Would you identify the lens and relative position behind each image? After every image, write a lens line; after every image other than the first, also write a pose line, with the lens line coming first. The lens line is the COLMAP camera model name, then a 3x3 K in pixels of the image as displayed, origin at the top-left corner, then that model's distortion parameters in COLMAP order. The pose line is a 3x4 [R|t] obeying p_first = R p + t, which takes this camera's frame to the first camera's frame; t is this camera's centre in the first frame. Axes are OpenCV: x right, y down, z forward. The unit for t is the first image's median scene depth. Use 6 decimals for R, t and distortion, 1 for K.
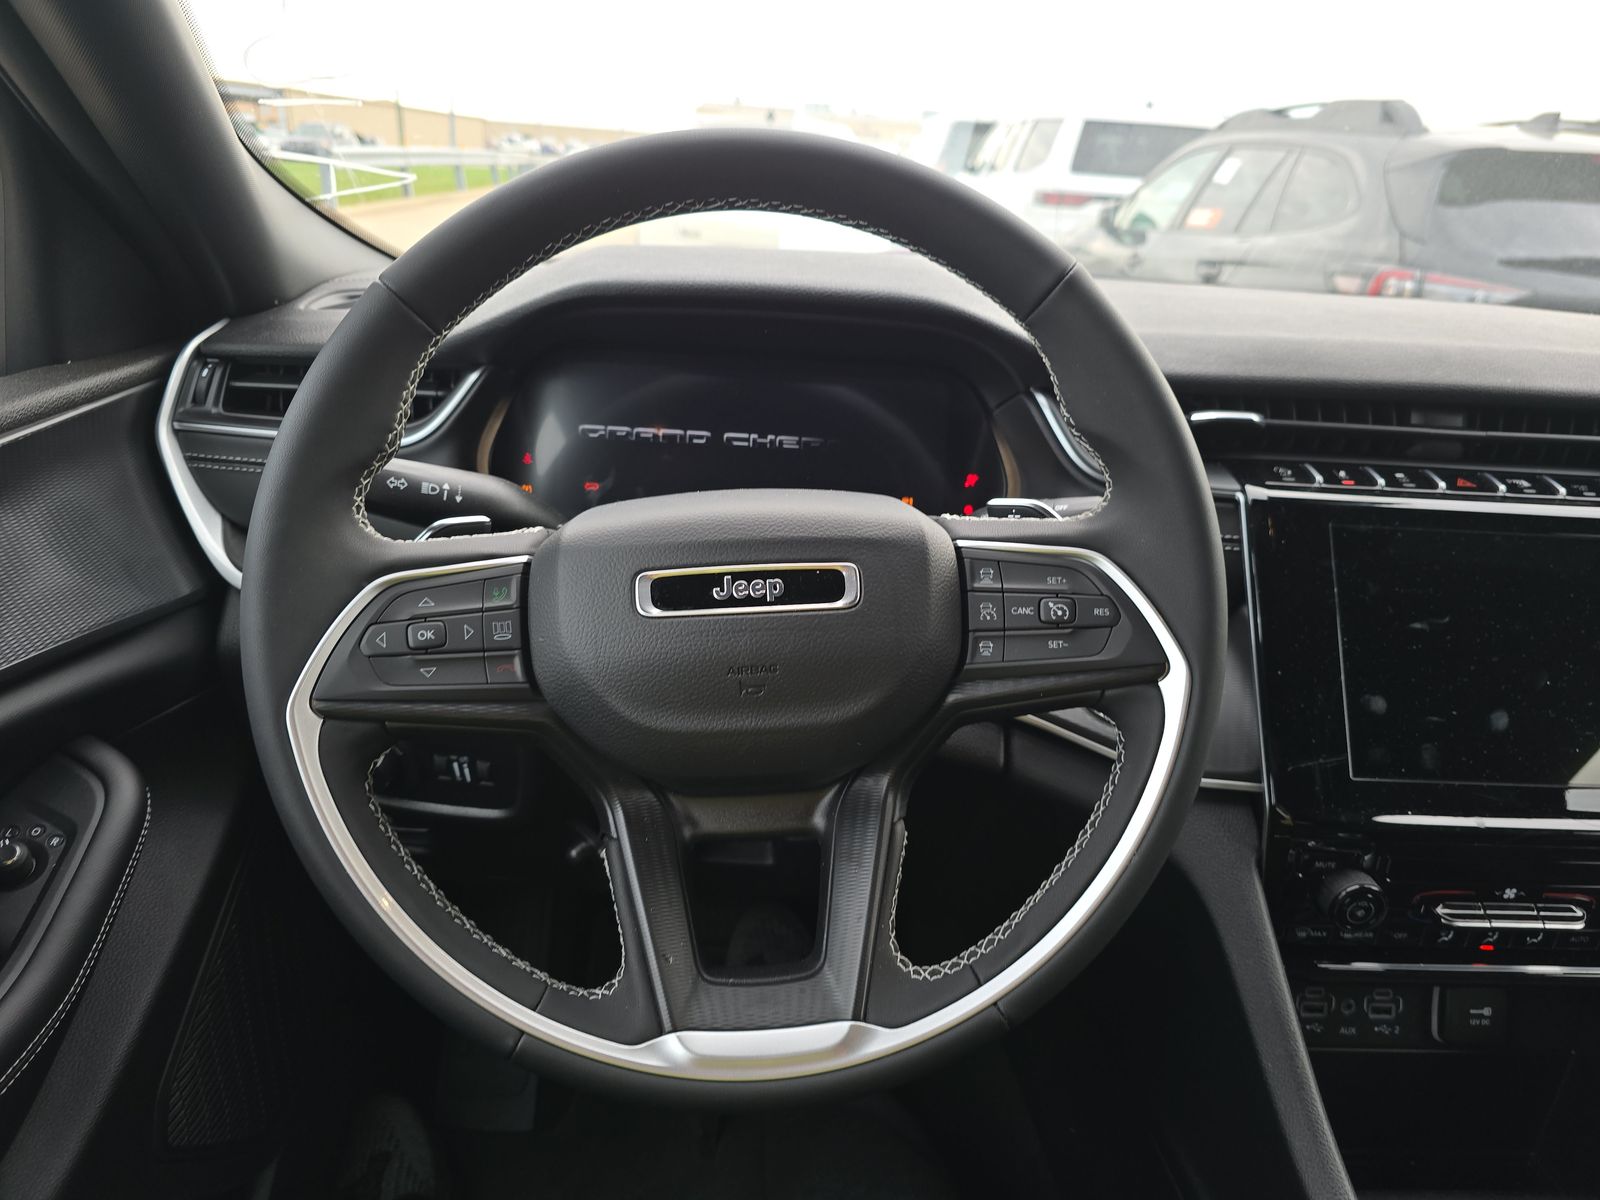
lens RADIAL K [[1064.5, 0, 798.5], [0, 1064.5, 612.1], [0, 0, 1]] dist [-0.000149, -0.001962]
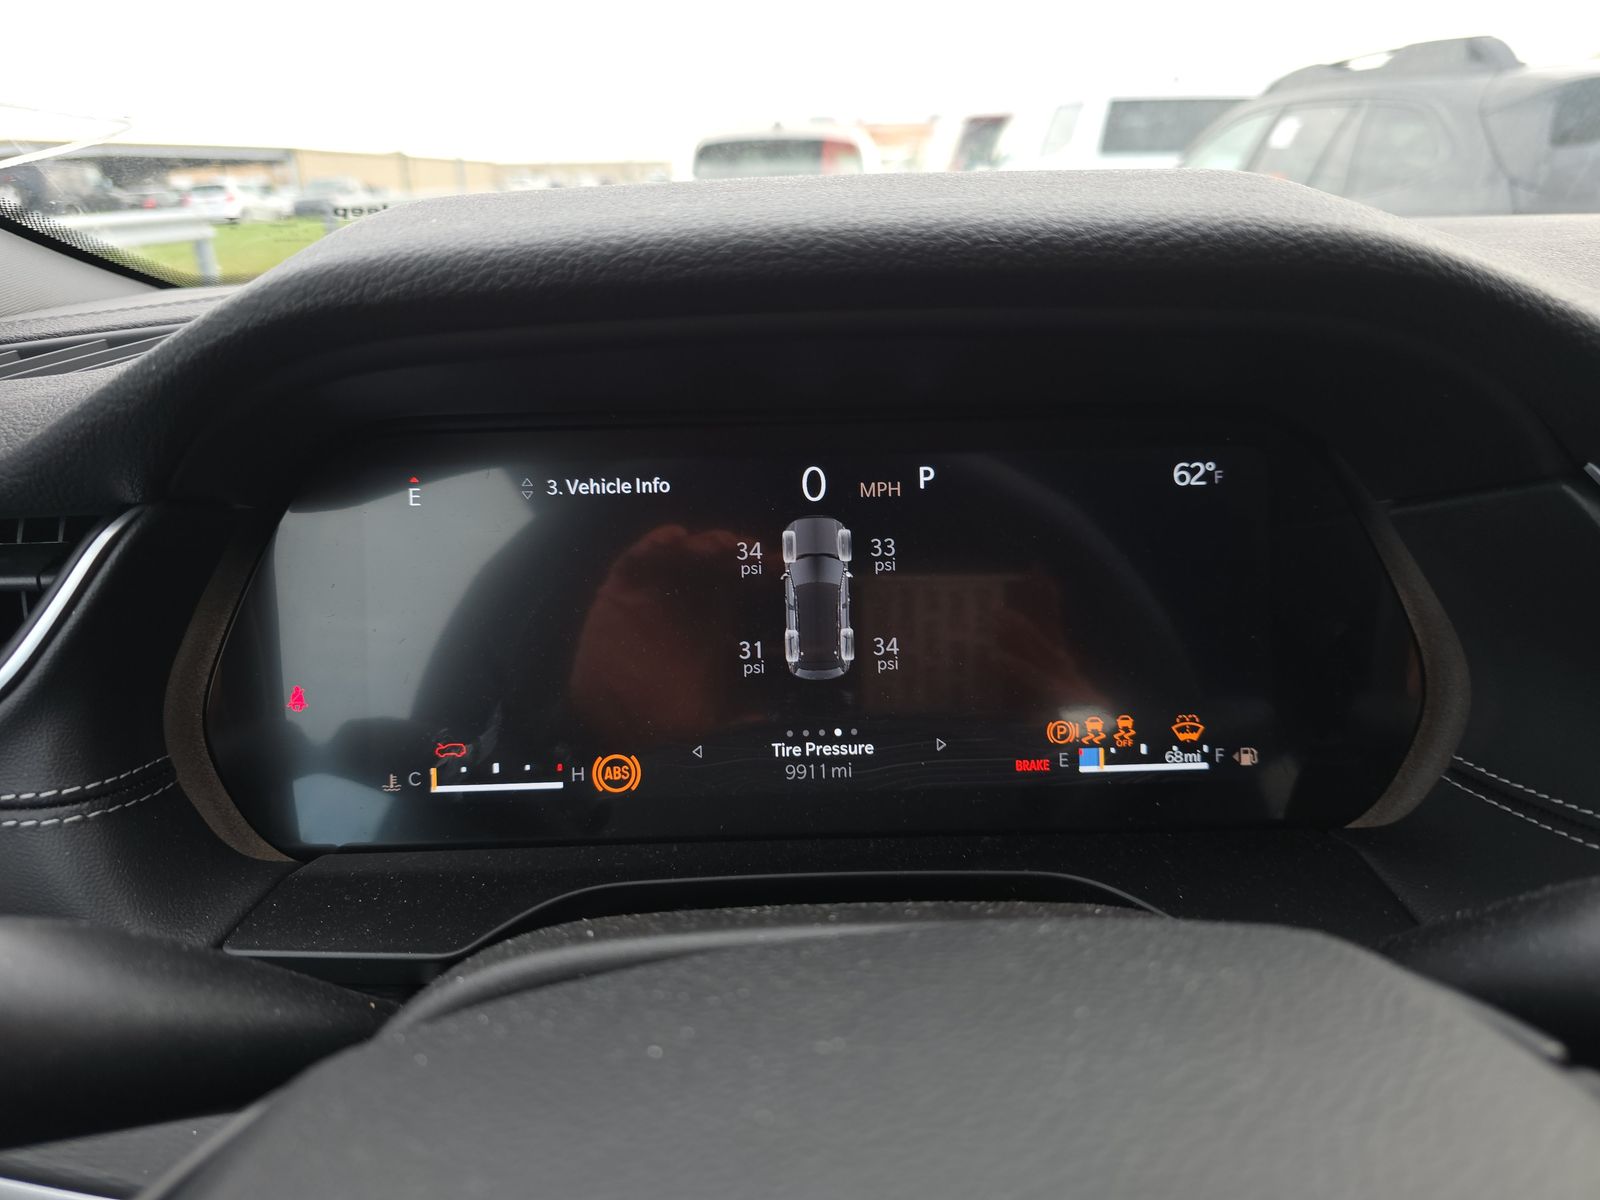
lens RADIAL K [[1041.3, 0, 793.1], [0, 1041.3, 602.3], [0, 0, 1]] dist [0.043603, -0.048449]
pose [[0.996673, -0.070058, -0.041649, -0.041183], [0.069197, 0.997365, -0.021768, -0.184600], [0.043065, 0.018814, 0.998895, 0.669786]]
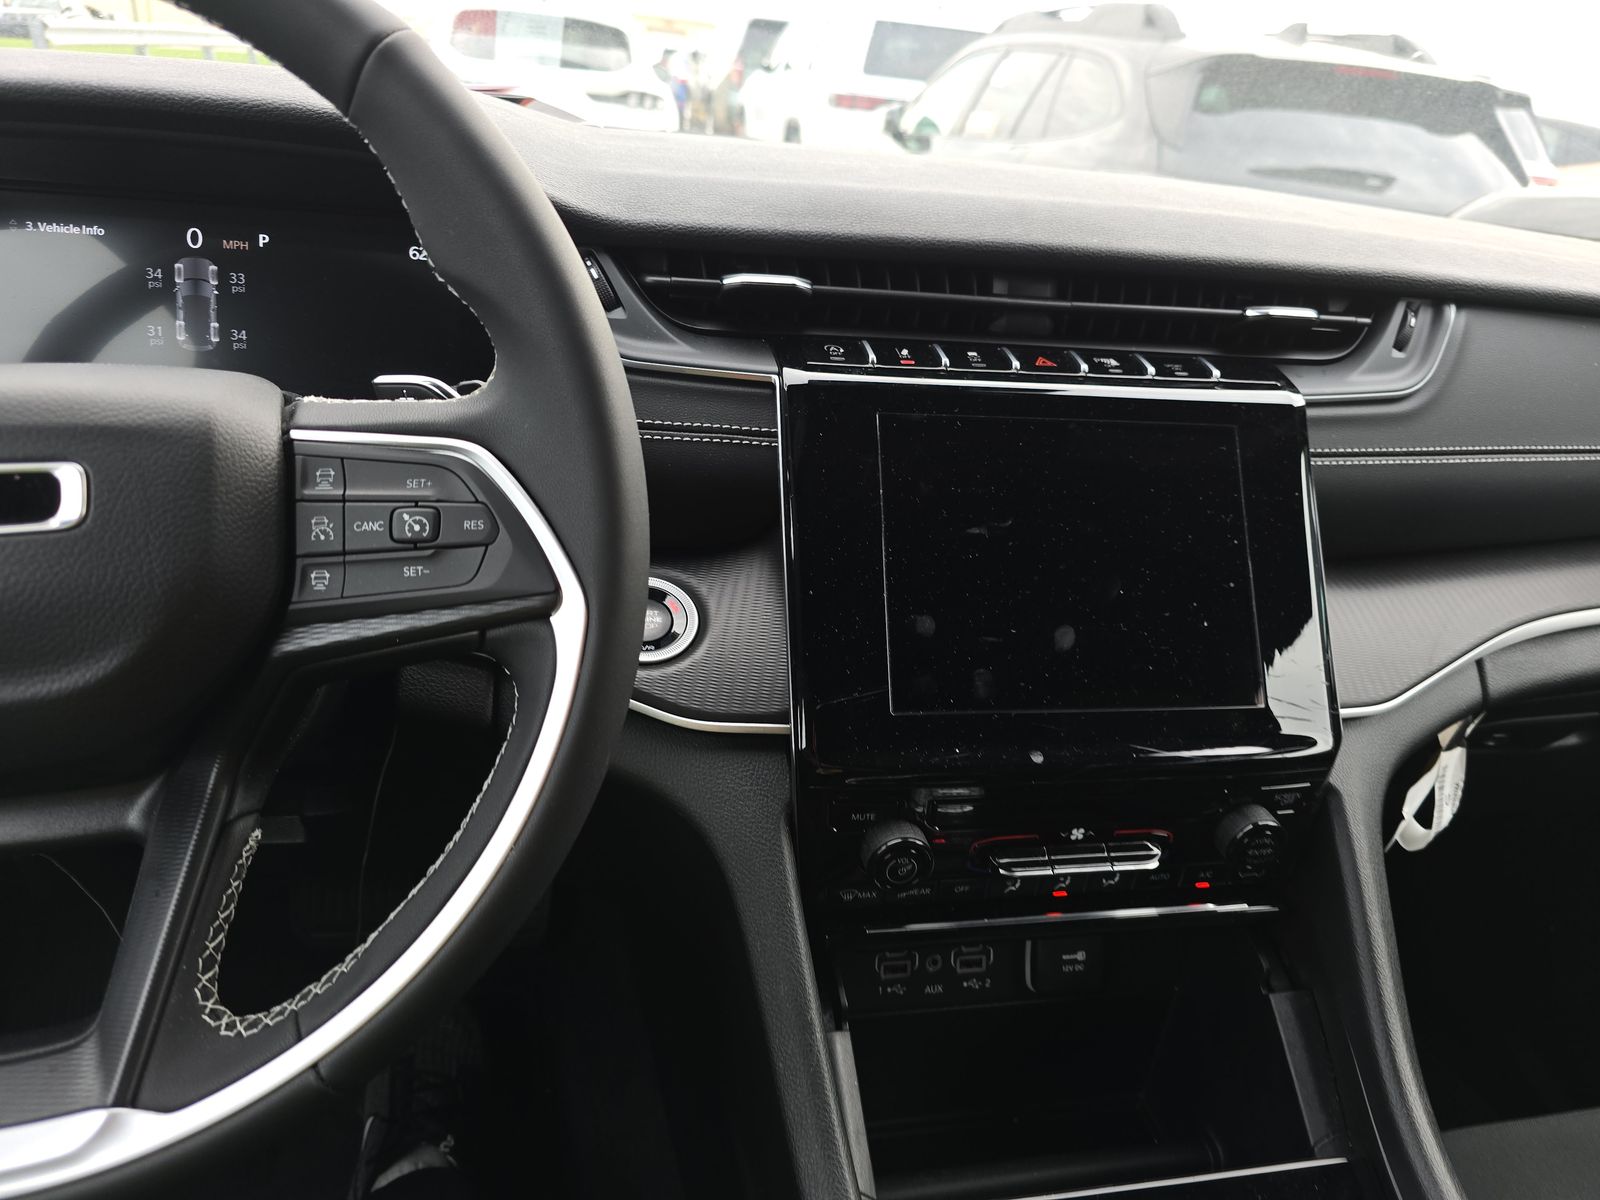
lens RADIAL K [[1041.3, 0, 793.1], [0, 1041.3, 602.3], [0, 0, 1]] dist [0.043603, -0.048449]
pose [[0.988284, -0.038247, 0.147754, 0.309624], [0.027688, 0.996957, 0.072871, 0.005092], [-0.150091, -0.067926, 0.986336, 0.194341]]
